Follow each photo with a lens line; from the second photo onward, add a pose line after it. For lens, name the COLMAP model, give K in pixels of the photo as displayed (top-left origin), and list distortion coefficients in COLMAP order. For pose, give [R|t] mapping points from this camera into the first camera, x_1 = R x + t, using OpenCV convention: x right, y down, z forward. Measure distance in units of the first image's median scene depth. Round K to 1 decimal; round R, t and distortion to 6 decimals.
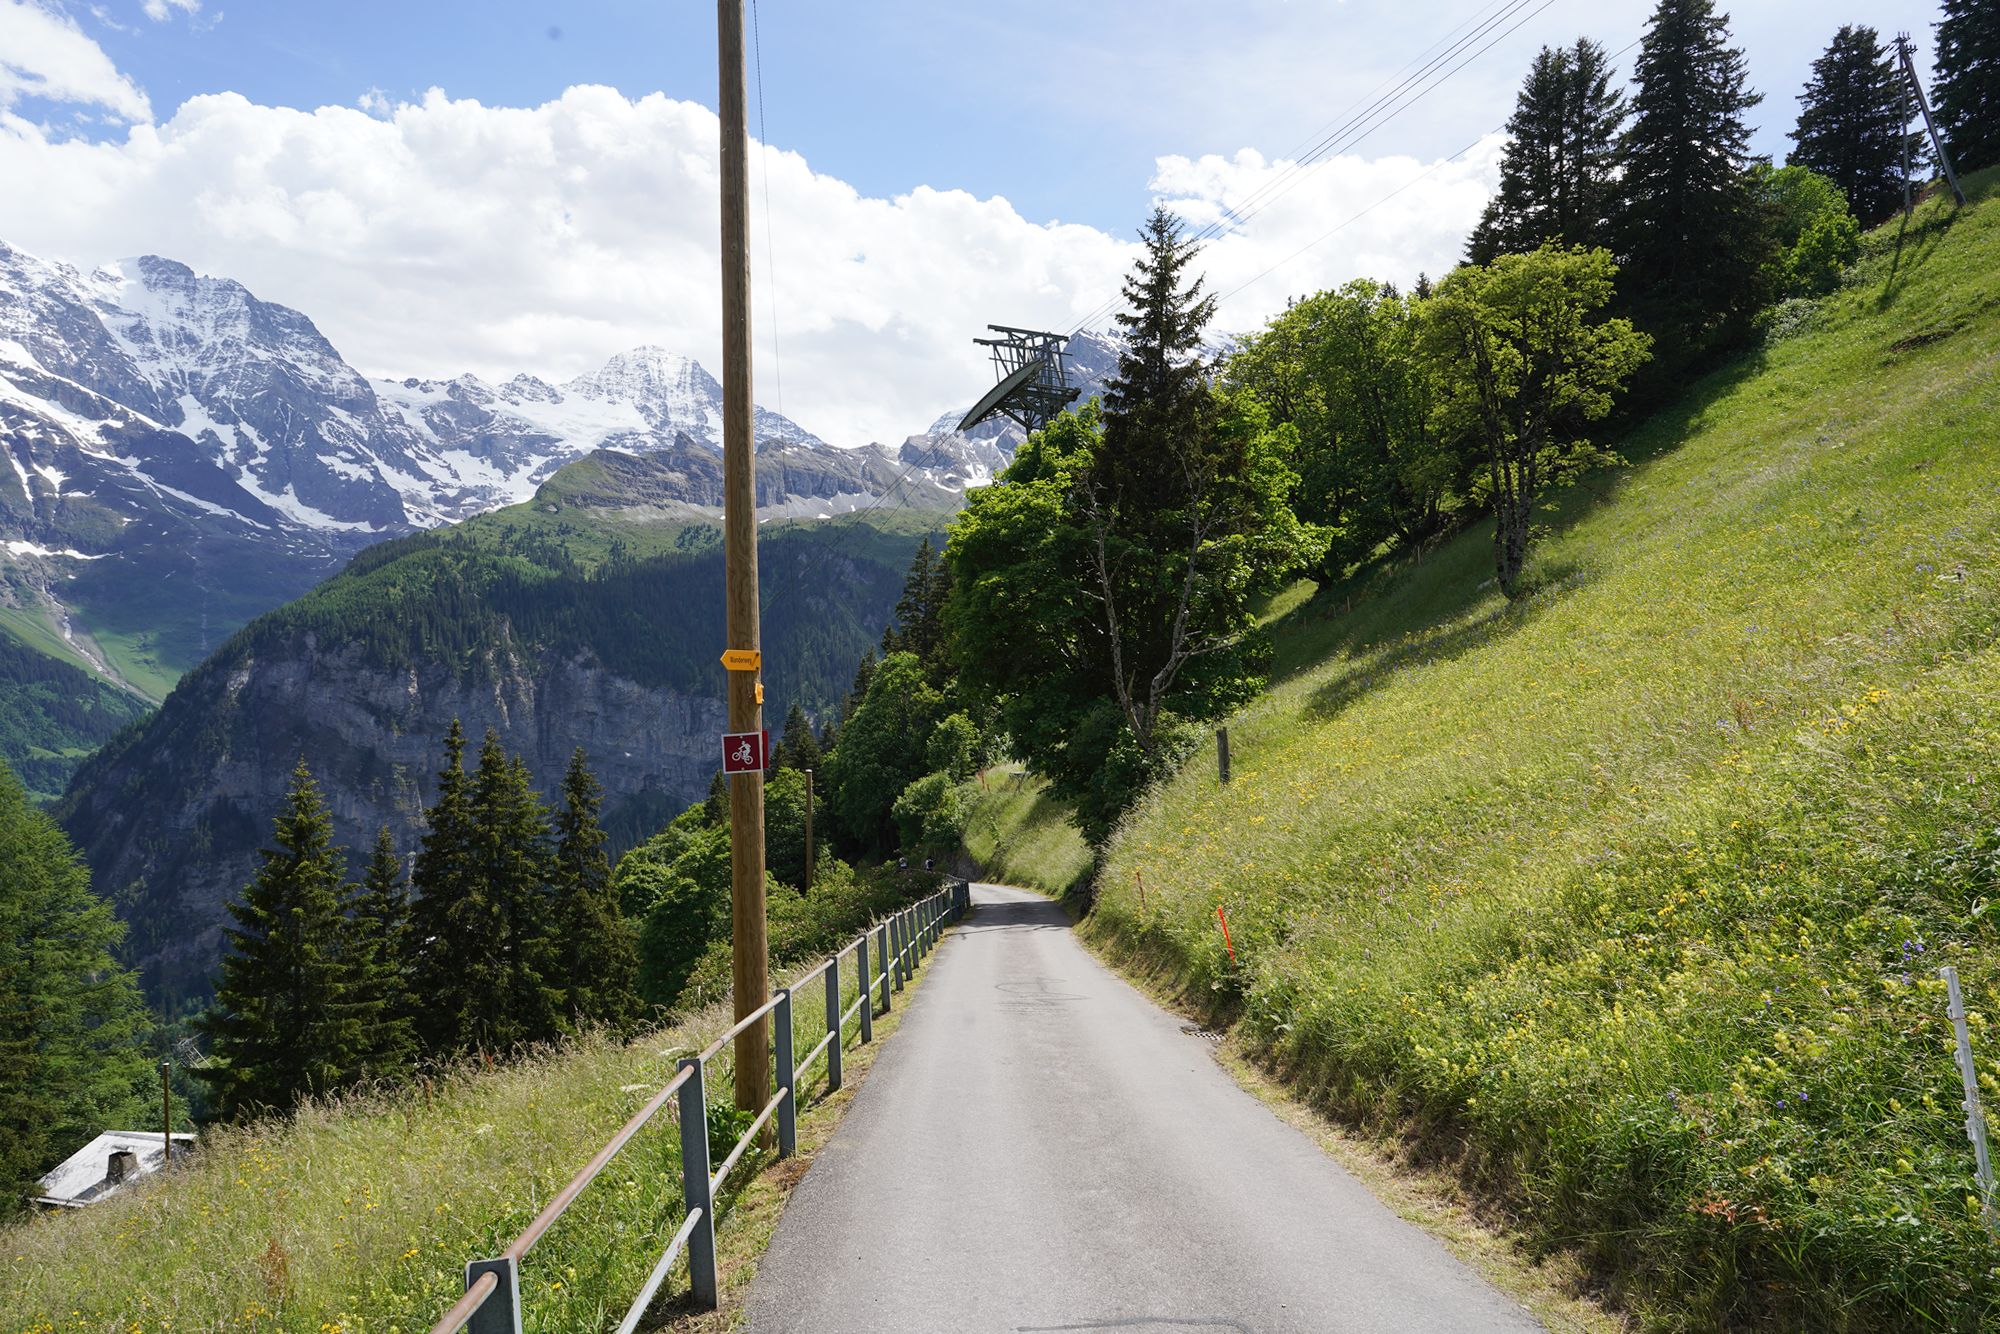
lens RADIAL K [[1310.4, 0, 1001.1], [0, 1310.4, 671.2], [0, 0, 1]] dist [-0.027484, 0.025352]
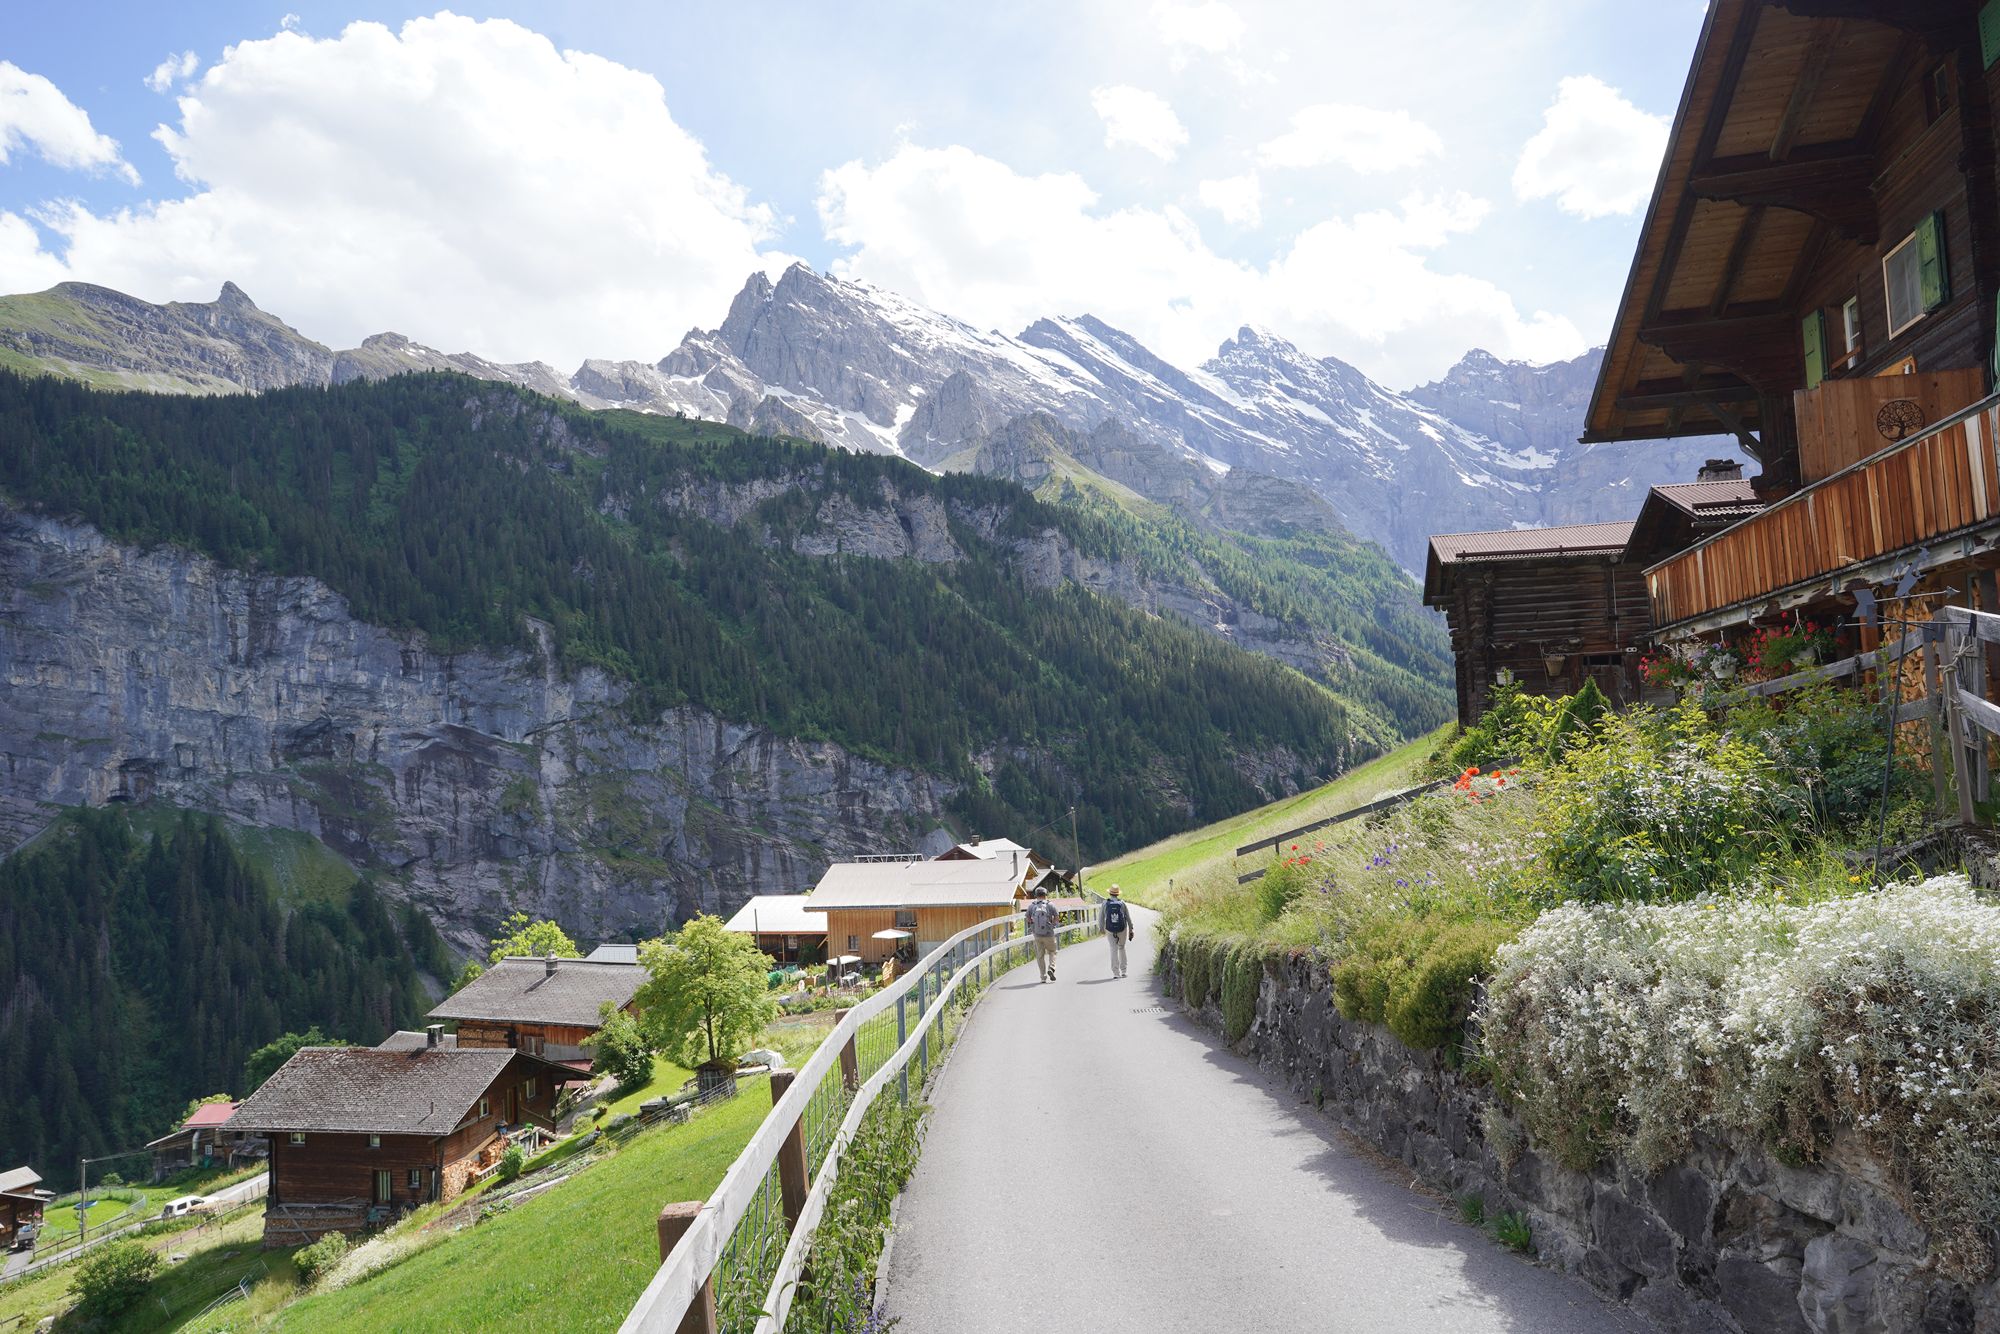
lens RADIAL K [[1310.4, 0, 994.1], [0, 1310.4, 671.5], [0, 0, 1]] dist [-0.027484, 0.025352]
pose [[0.959330, -0.022557, 0.281384, -0.061192], [0.039987, 0.997610, -0.056357, 0.040930], [-0.279440, 0.065317, 0.957939, 0.259494]]
